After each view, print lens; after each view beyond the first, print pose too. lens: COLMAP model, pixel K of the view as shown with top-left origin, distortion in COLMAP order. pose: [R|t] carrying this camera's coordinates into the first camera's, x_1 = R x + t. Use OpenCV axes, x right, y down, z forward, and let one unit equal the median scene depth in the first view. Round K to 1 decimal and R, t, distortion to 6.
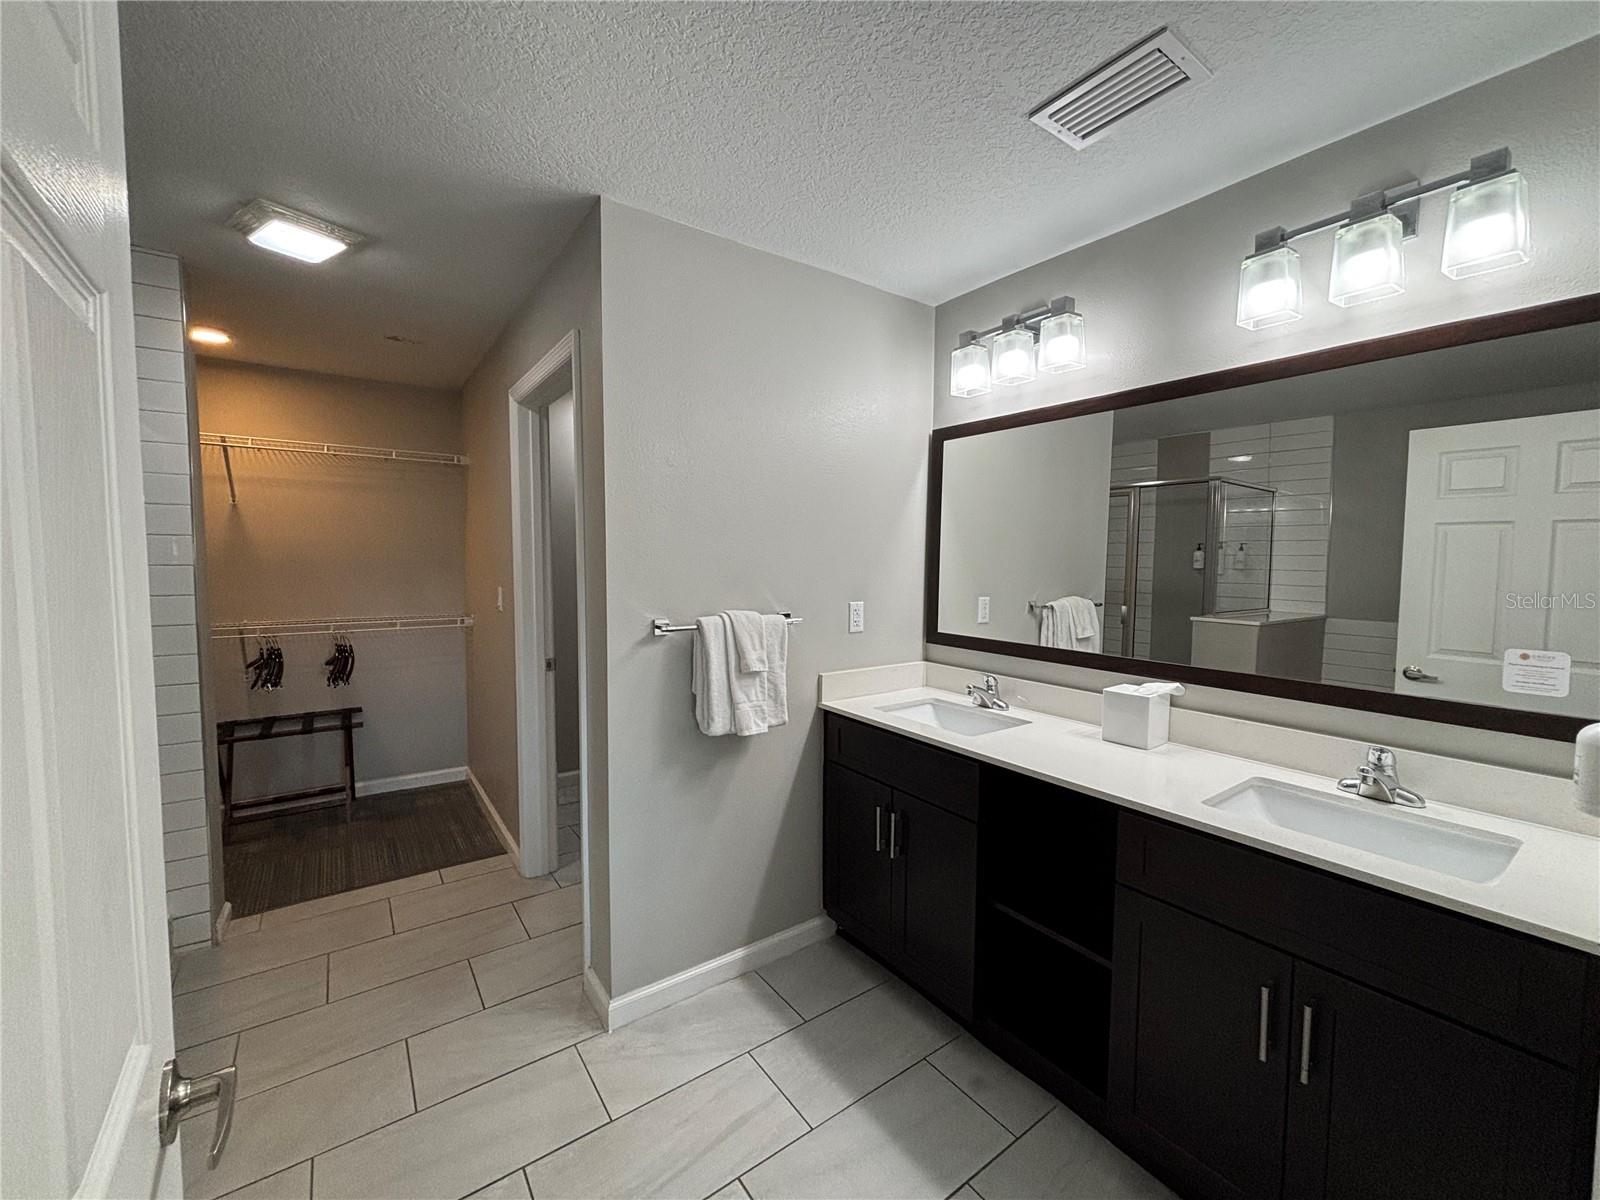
lens RADIAL K [[643.5, 0, 799.1], [0, 643.5, 597.5], [0, 0, 1]] dist [-0.002506, -0.000276]
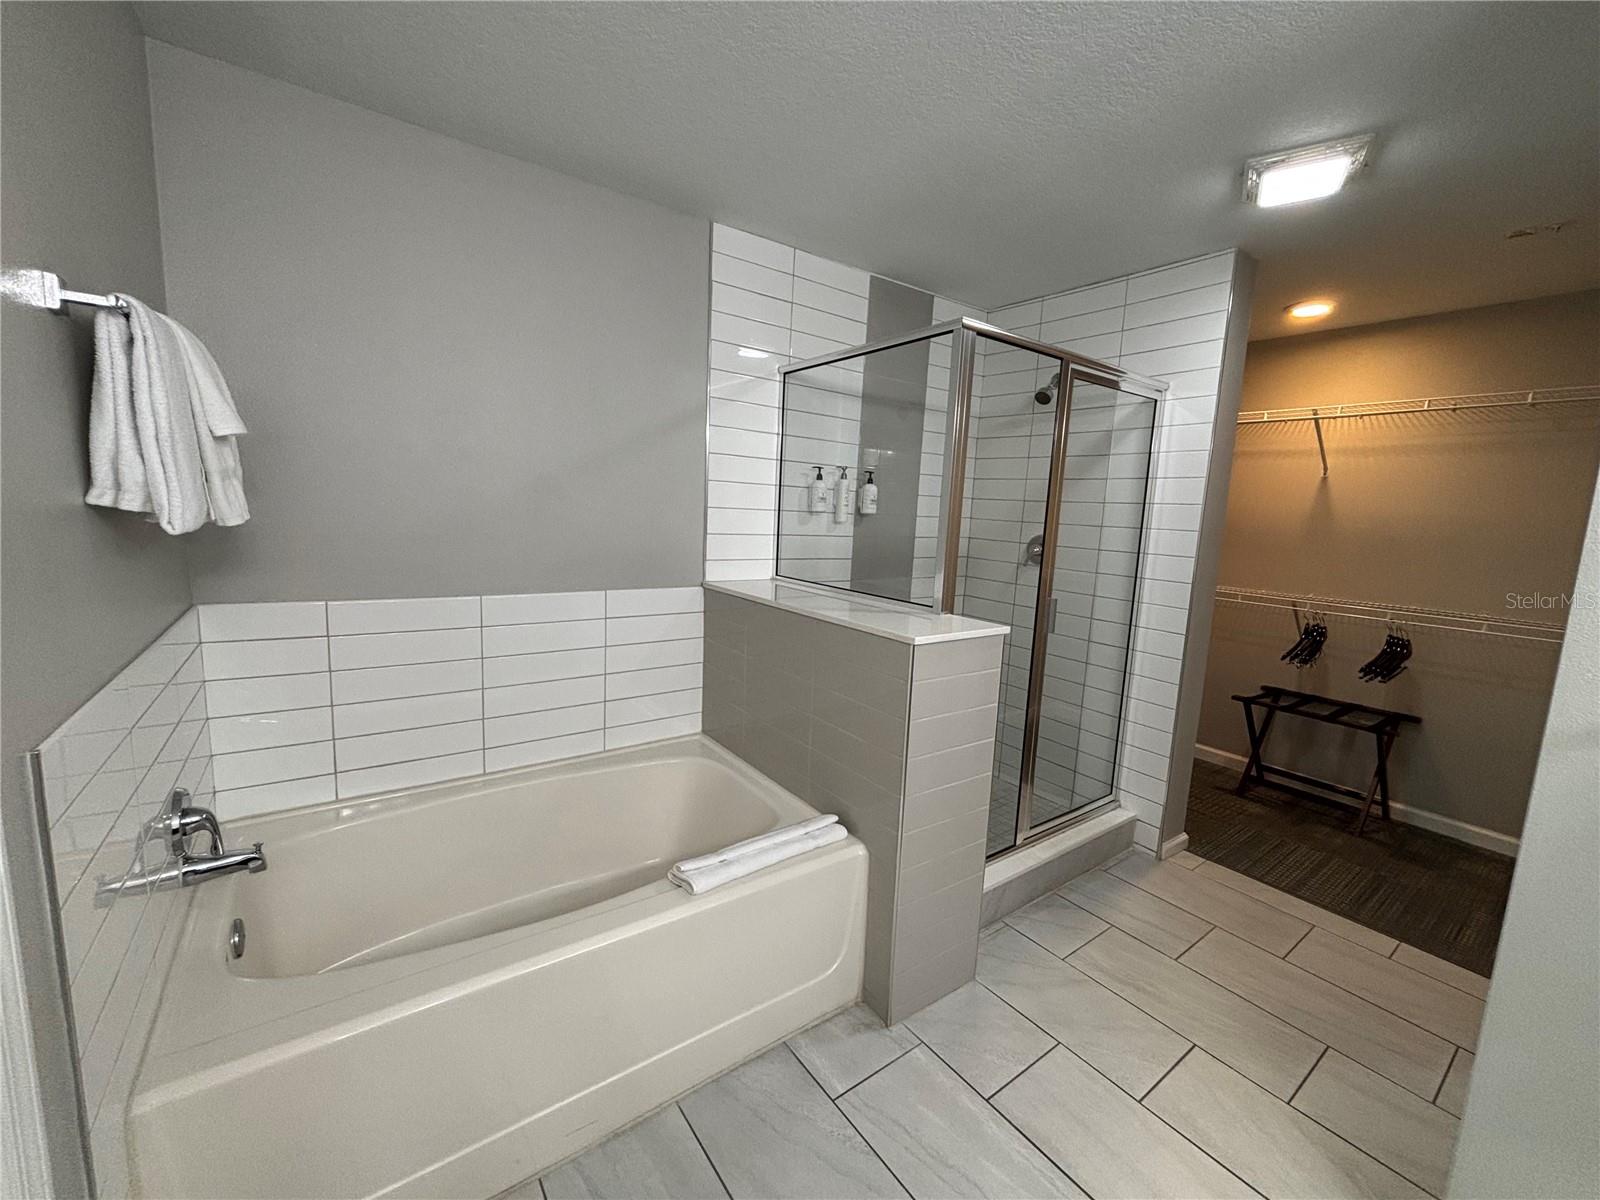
lens RADIAL K [[643.5, 0, 799.1], [0, 643.5, 597.5], [0, 0, 1]] dist [-0.002506, -0.000276]
pose [[0.003051, 0.132000, -0.991245, 0.129005], [-0.105906, 0.985717, 0.130938, -0.006202], [0.994371, 0.104580, 0.016987, 0.204024]]
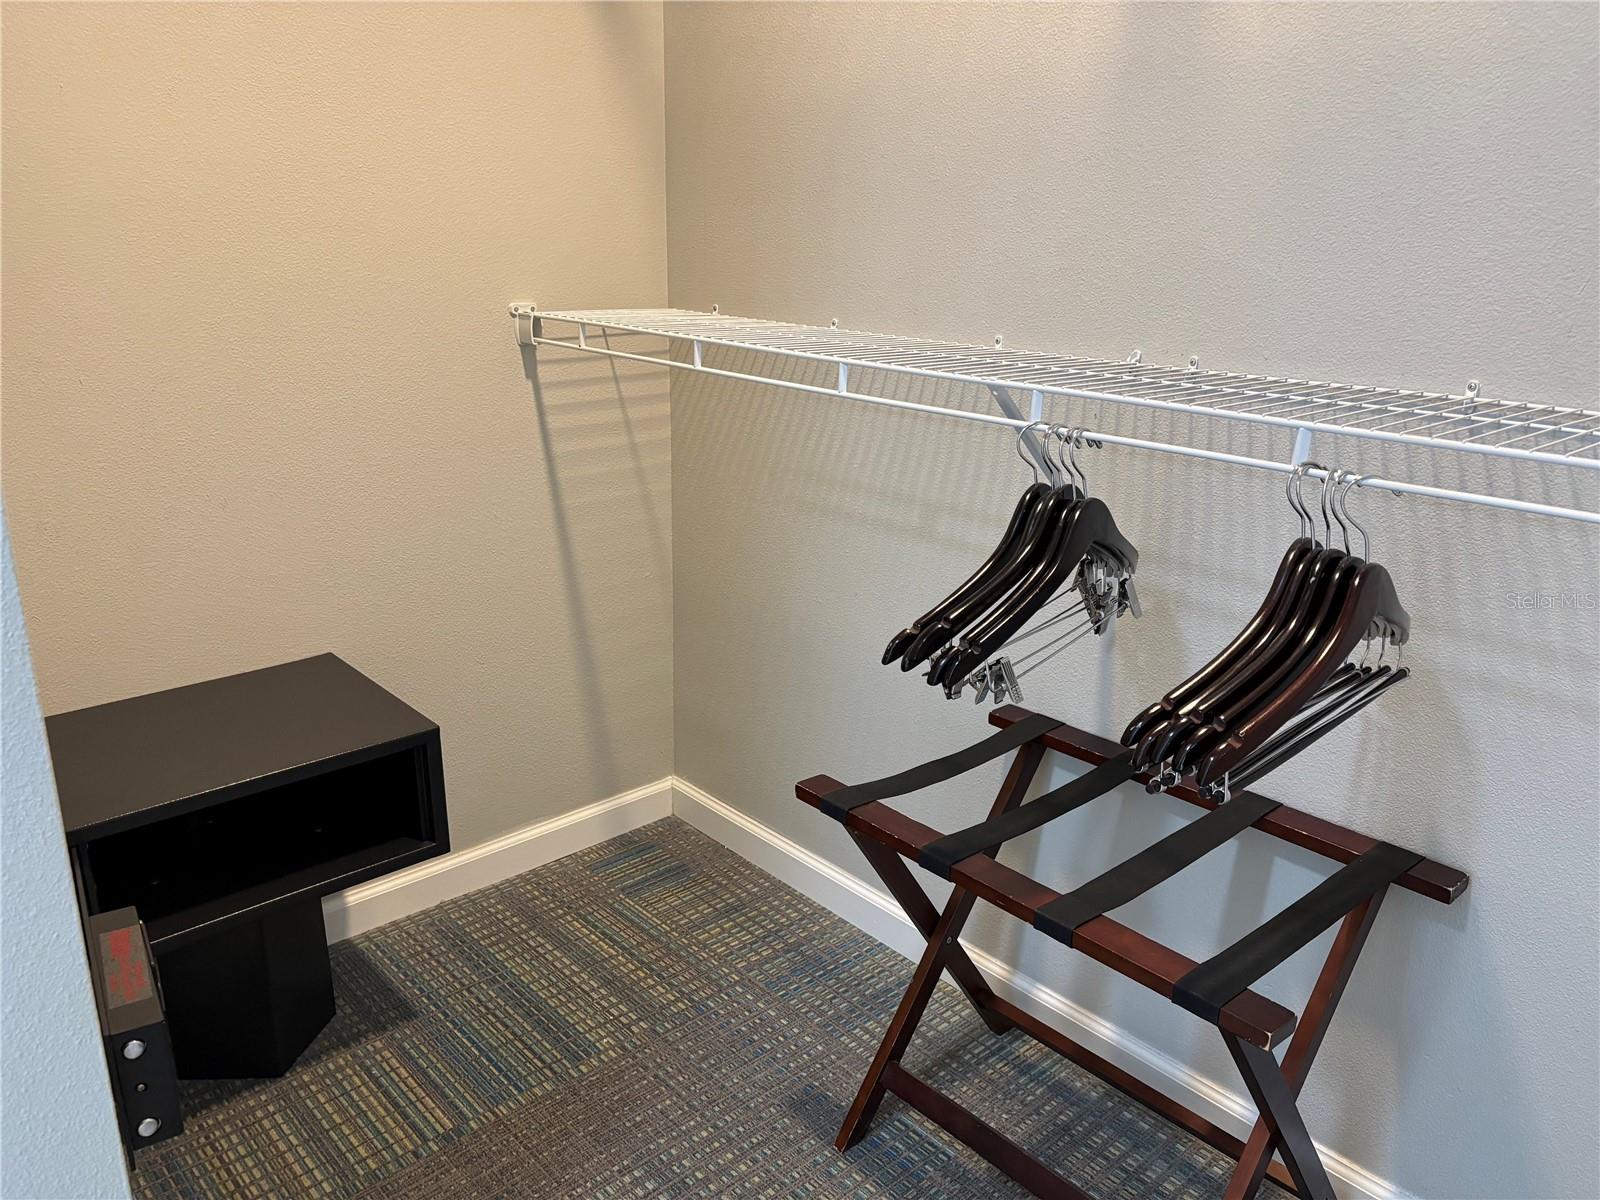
lens RADIAL K [[1209.4, 0, 799.2], [0, 1209.4, 614.3], [0, 0, 1]] dist [0.058046, -0.065471]
pose [[0.113225, 0.306119, -0.945236, -0.437636], [-0.078719, 0.951127, 0.298597, 0.002505], [0.990446, 0.040600, 0.131788, 0.866613]]
